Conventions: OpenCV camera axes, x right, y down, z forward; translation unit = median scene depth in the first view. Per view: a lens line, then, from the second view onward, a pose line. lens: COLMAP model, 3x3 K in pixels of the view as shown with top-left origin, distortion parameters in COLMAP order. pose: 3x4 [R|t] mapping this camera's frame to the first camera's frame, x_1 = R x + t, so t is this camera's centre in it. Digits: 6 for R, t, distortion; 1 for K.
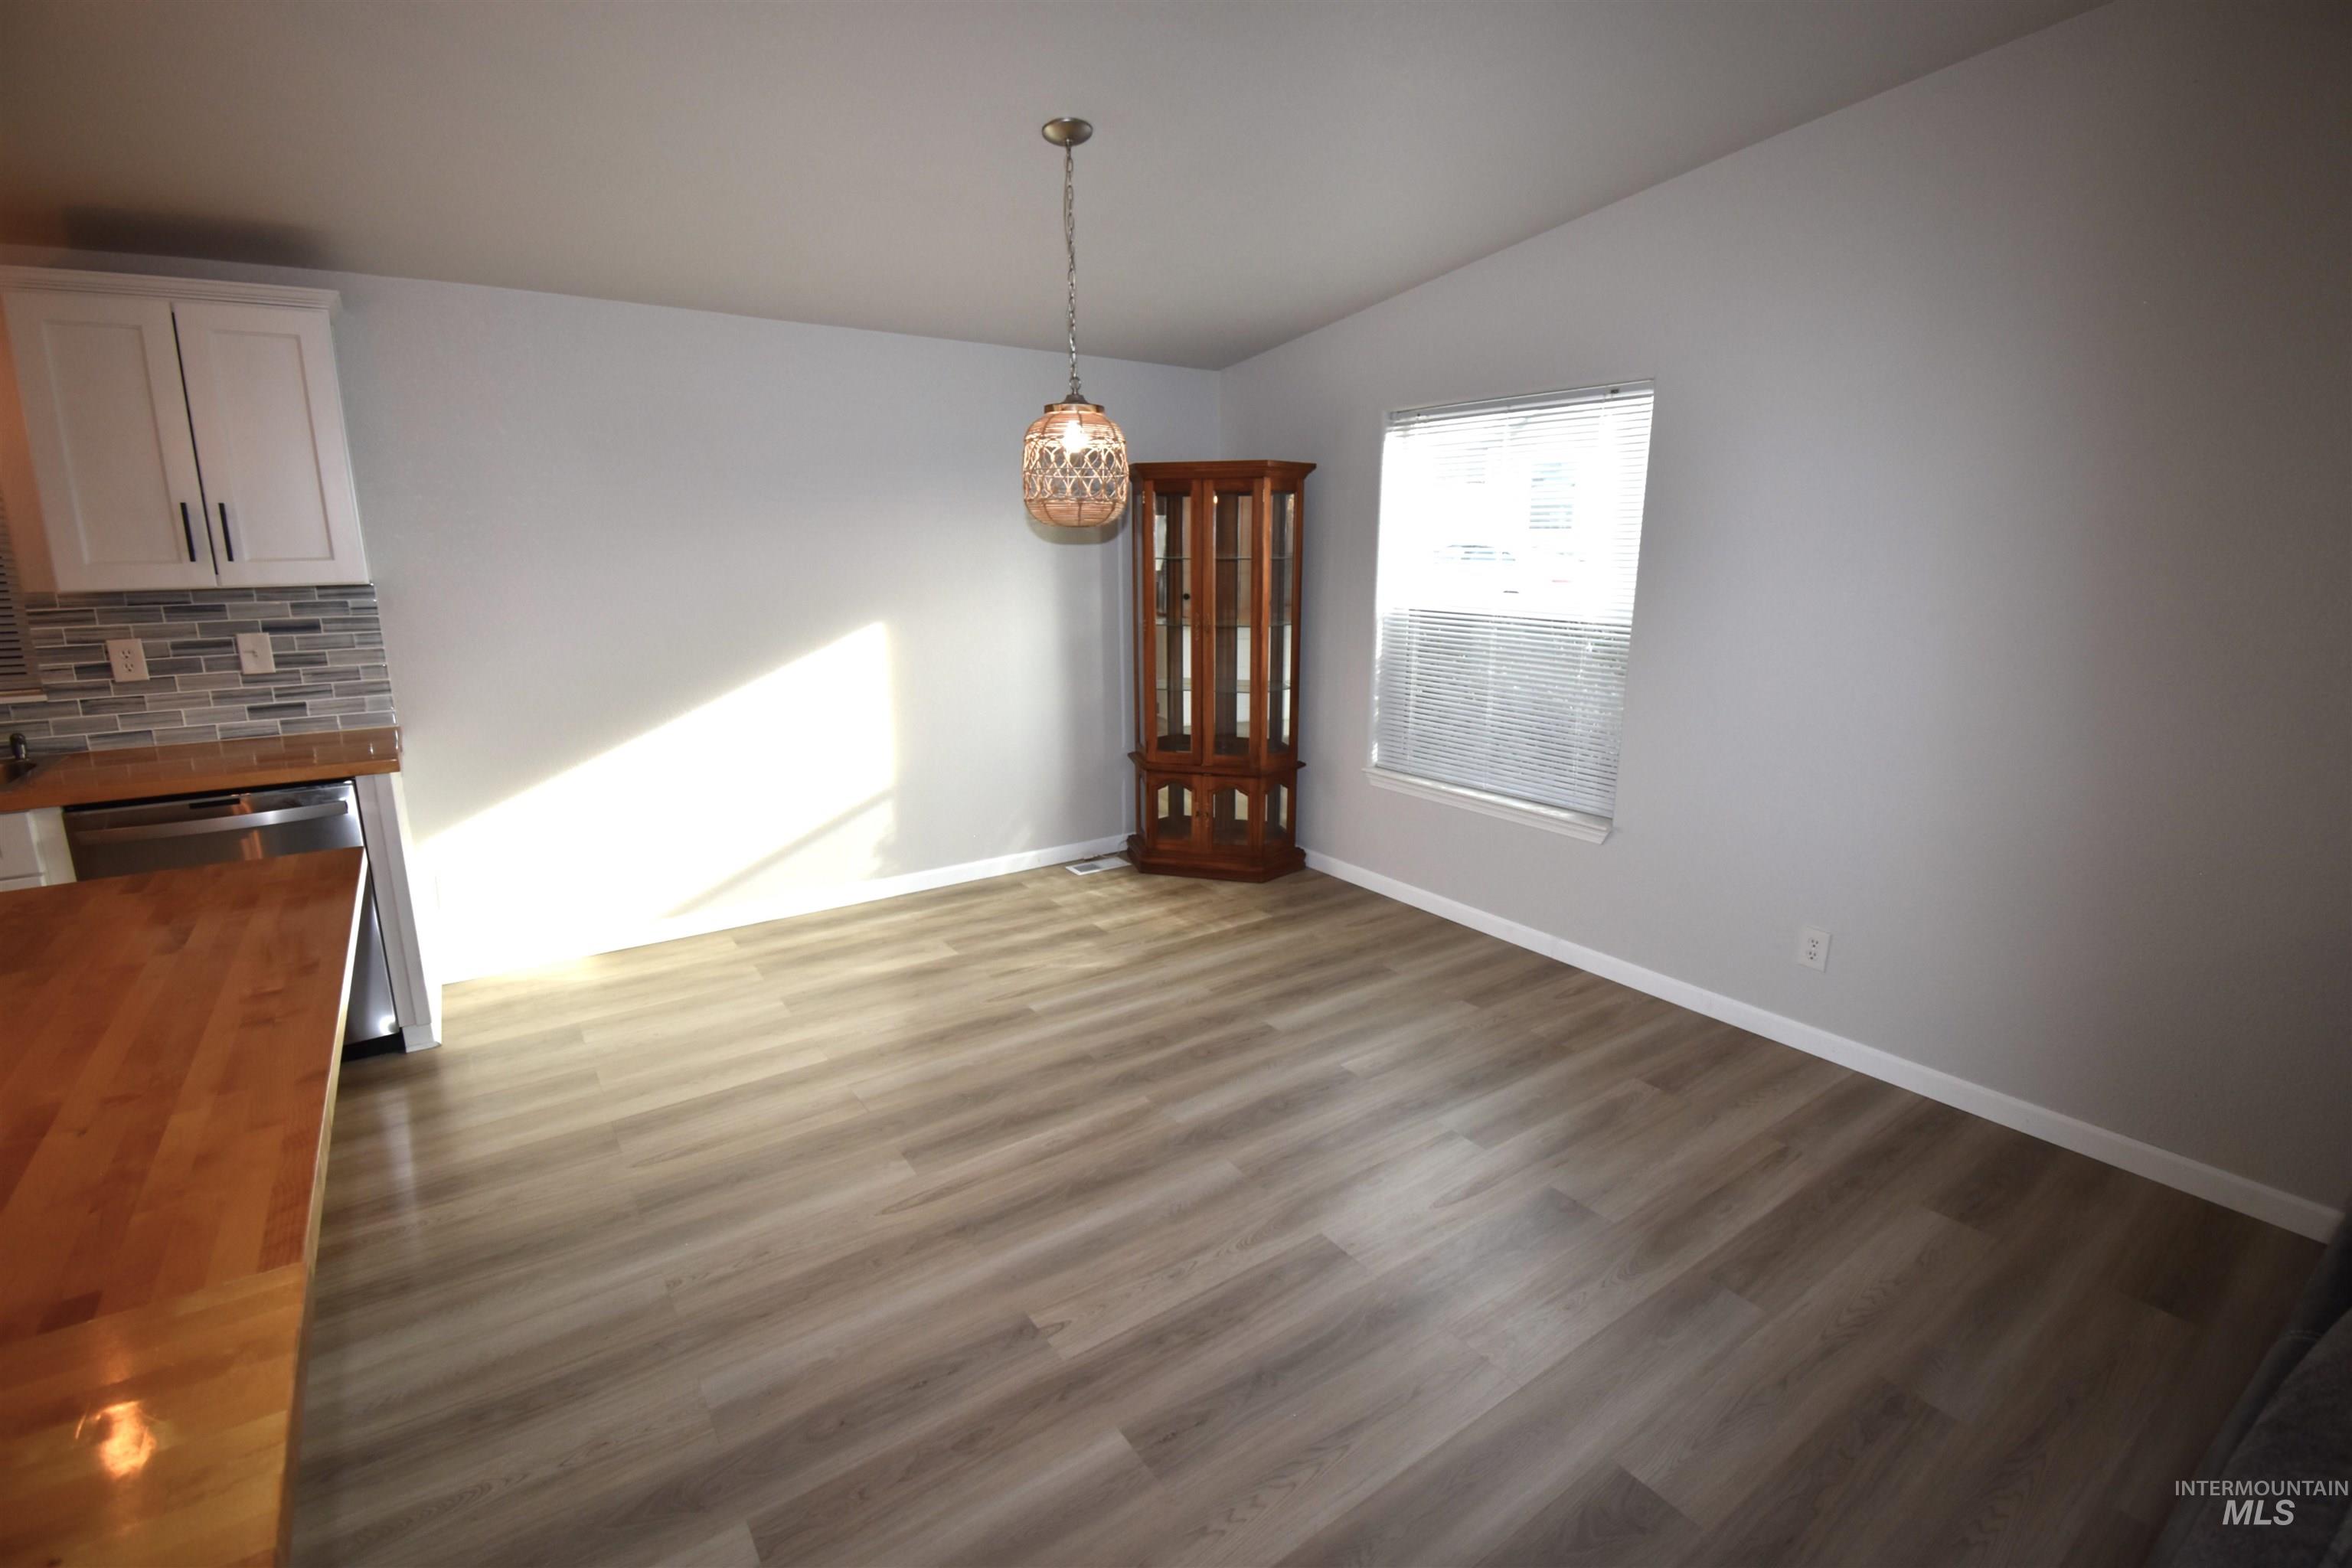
lens RADIAL K [[1042.1, 0, 1182.8], [0, 1042.1, 777.7], [0, 0, 1]] dist [0.019523, -0.026077]
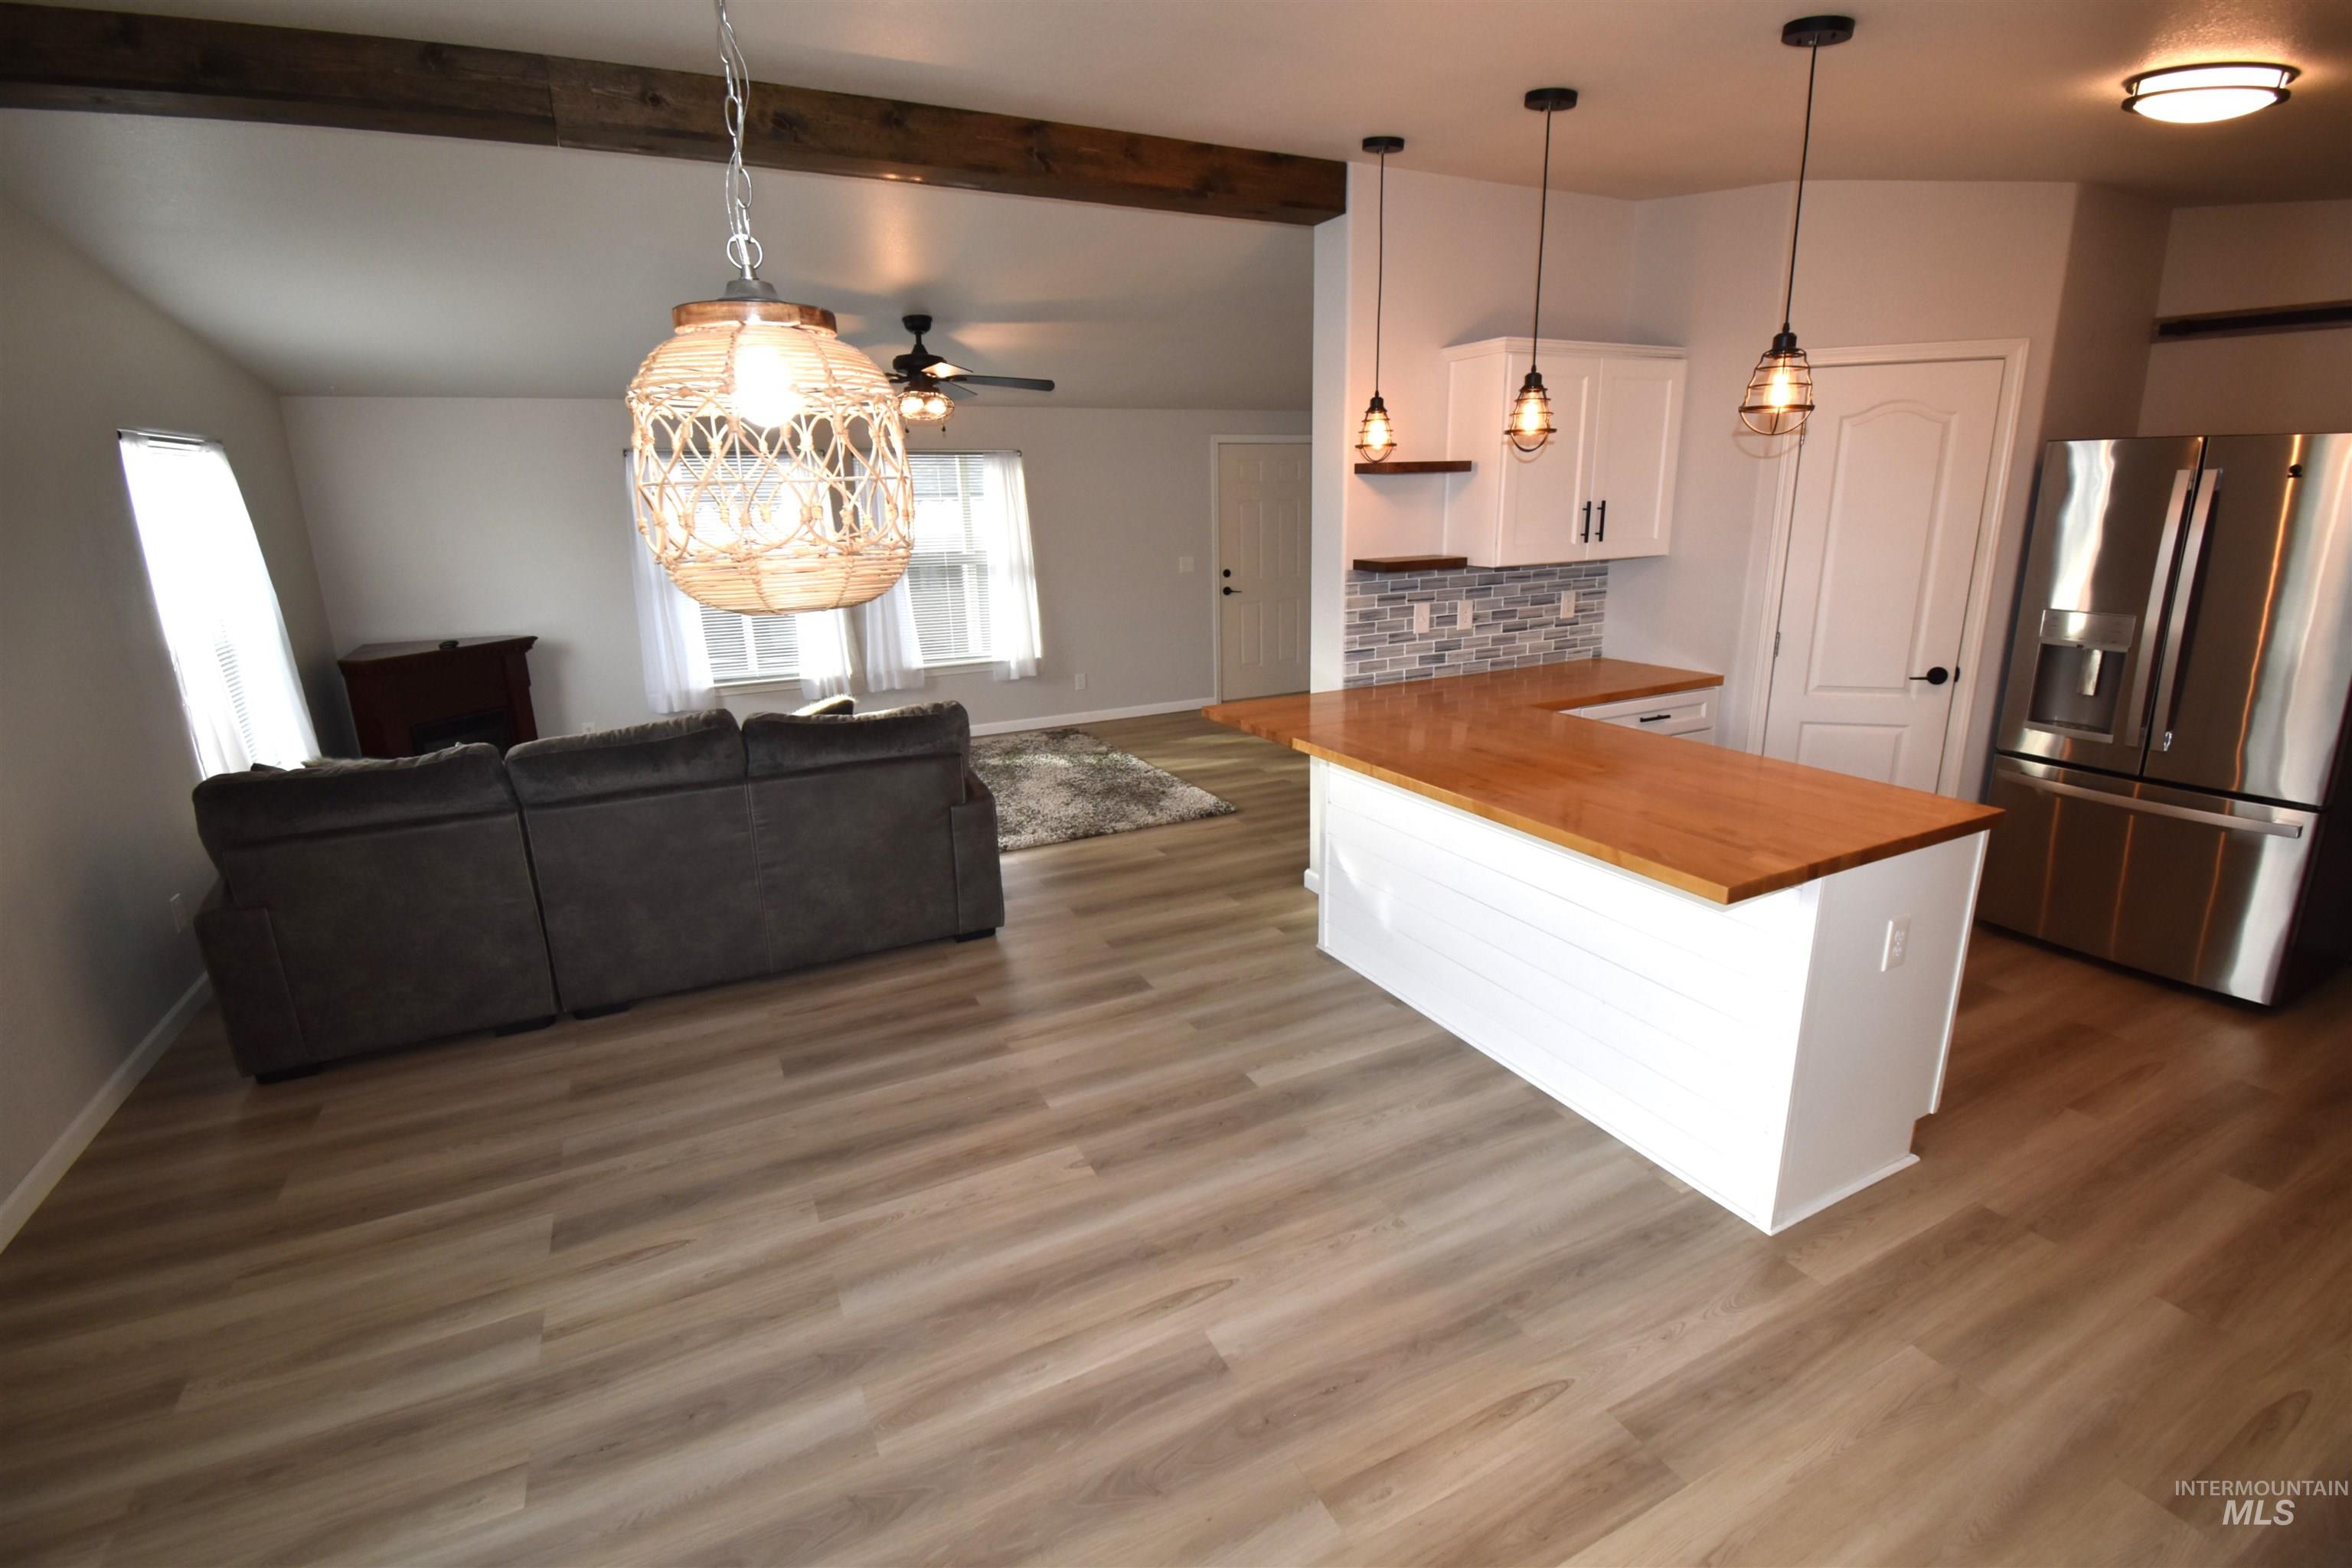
lens RADIAL K [[1042.1, 0, 1182.8], [0, 1042.1, 777.7], [0, 0, 1]] dist [0.019523, -0.026077]
pose [[-0.988321, -0.020246, 0.151035, -0.286372], [0.053024, 0.883507, 0.465407, -0.328928], [-0.142864, 0.467980, -0.872115, 1.231936]]
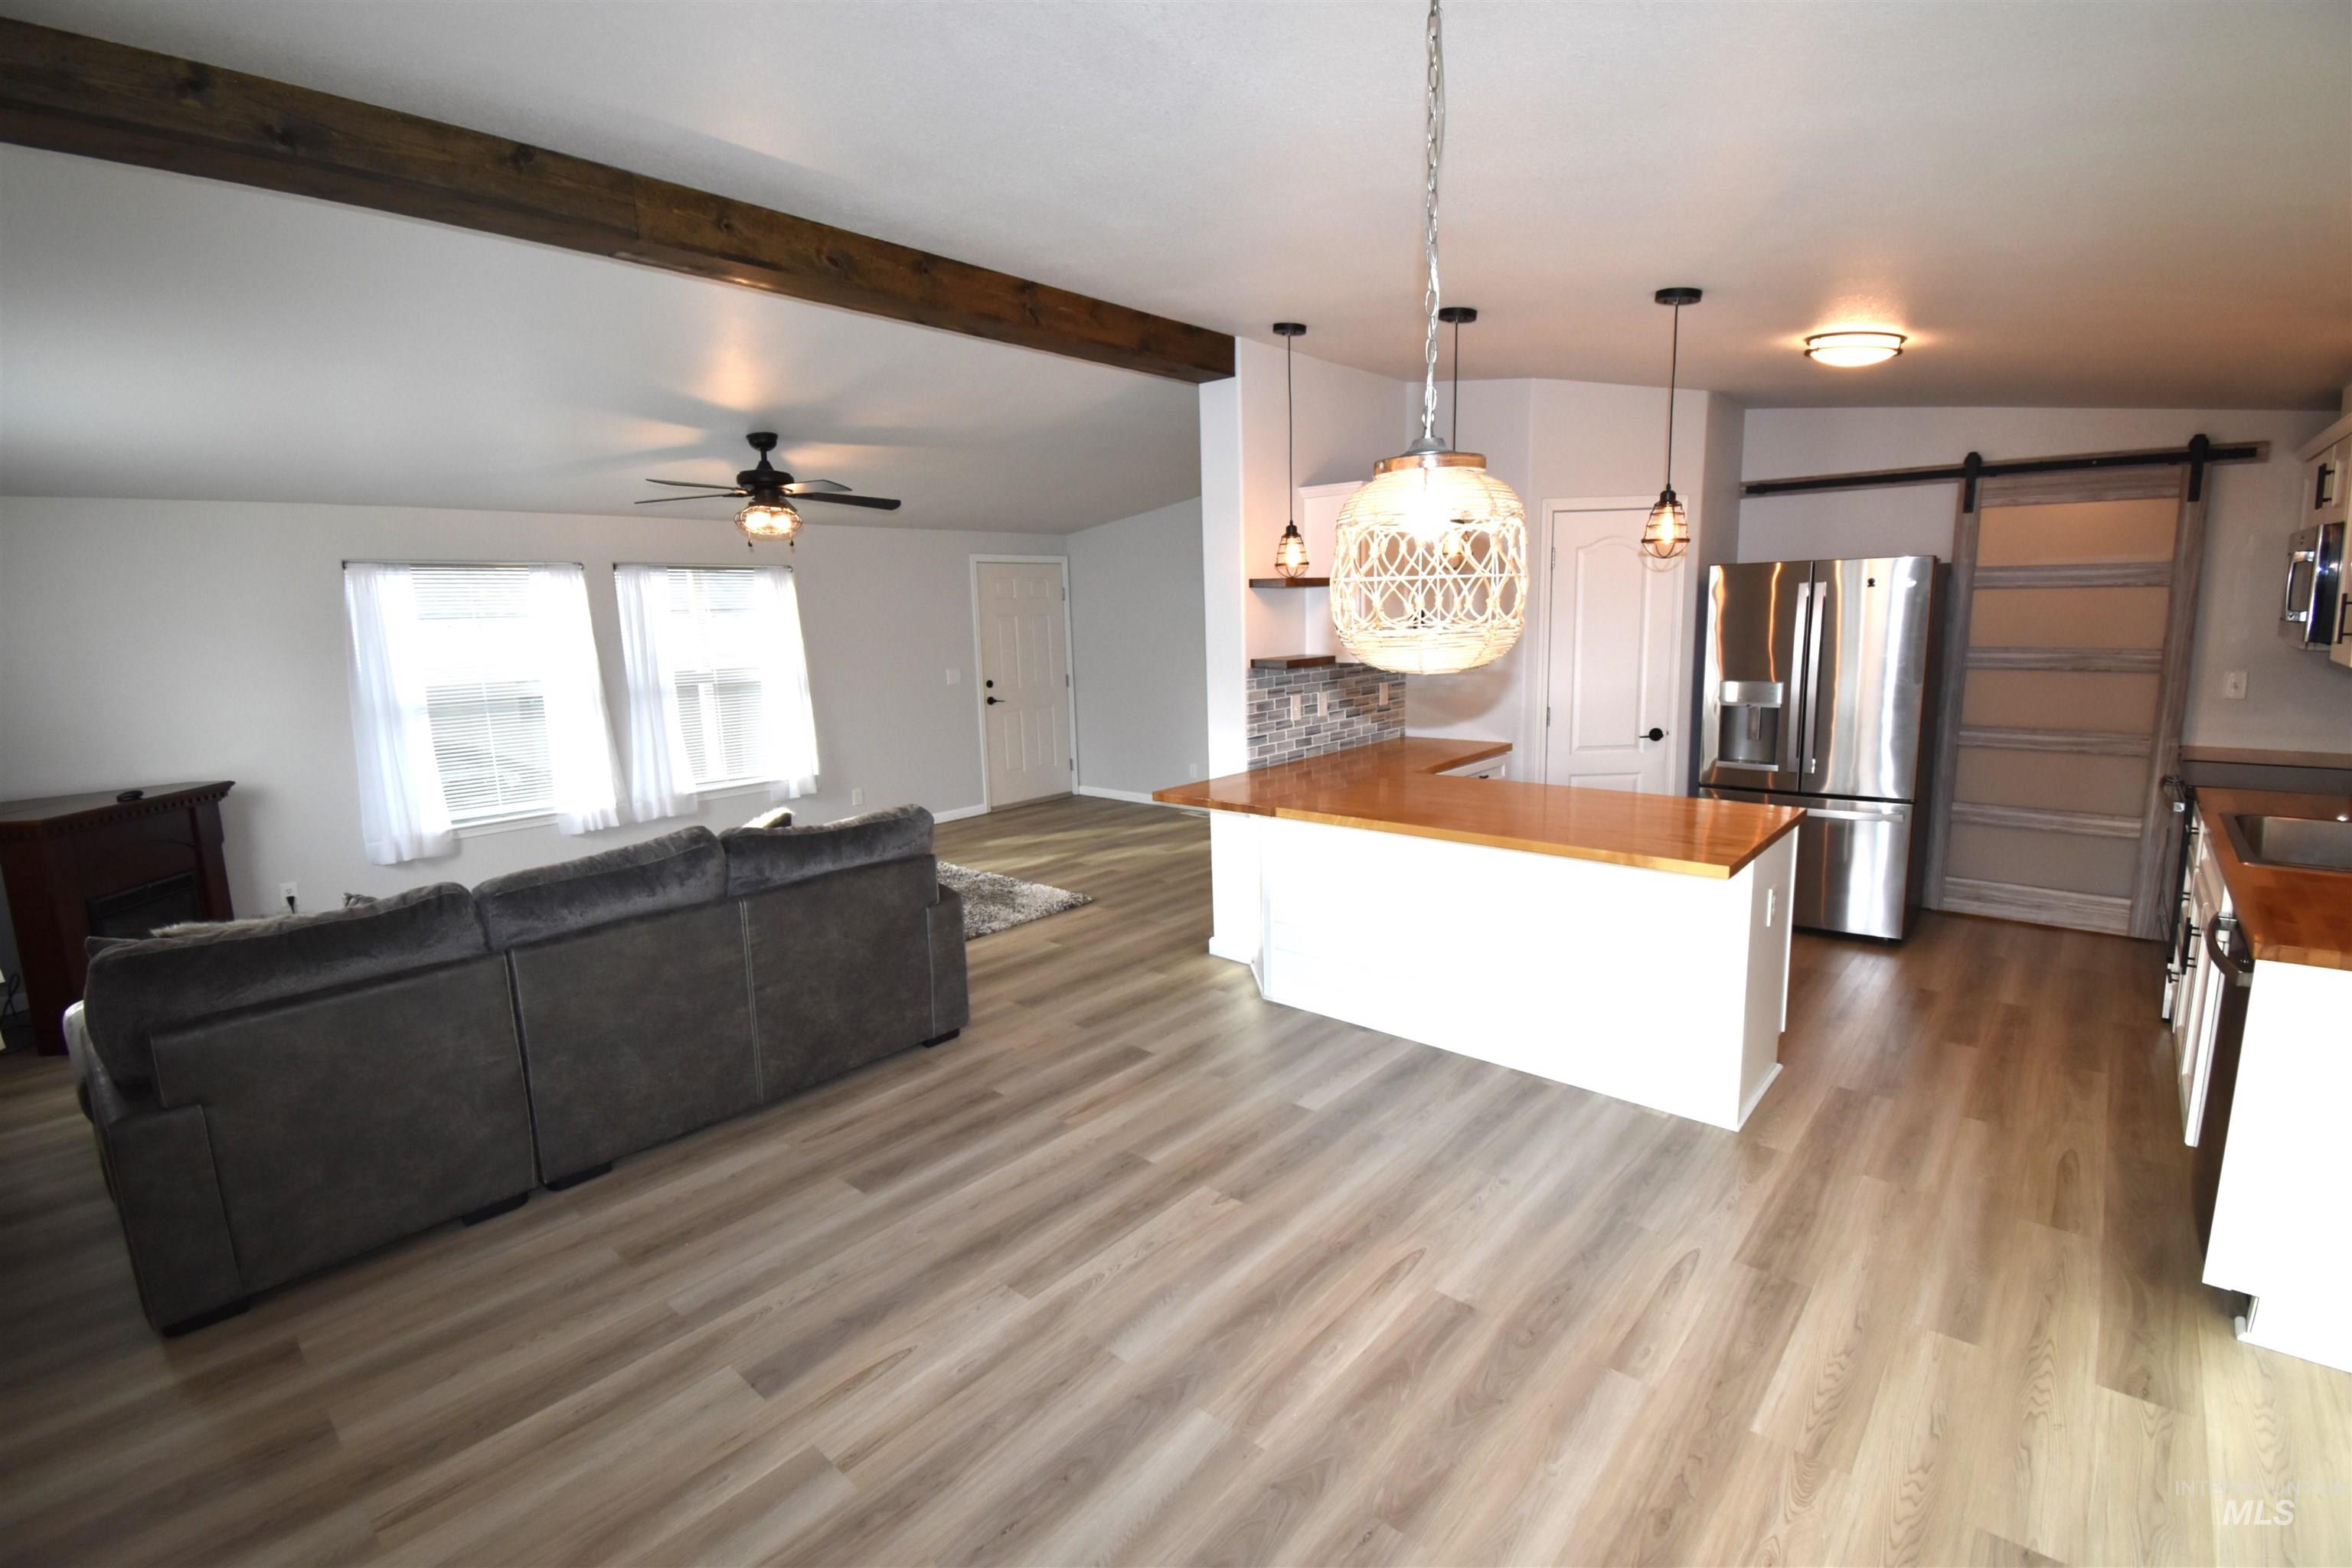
lens RADIAL K [[1042.1, 0, 1182.8], [0, 1042.1, 777.7], [0, 0, 1]] dist [0.019523, -0.026077]
pose [[-0.973687, 0.060324, -0.219760, 0.135288], [-0.026267, 0.928194, 0.371168, -0.351358], [0.226370, 0.367174, -0.902186, 1.342349]]
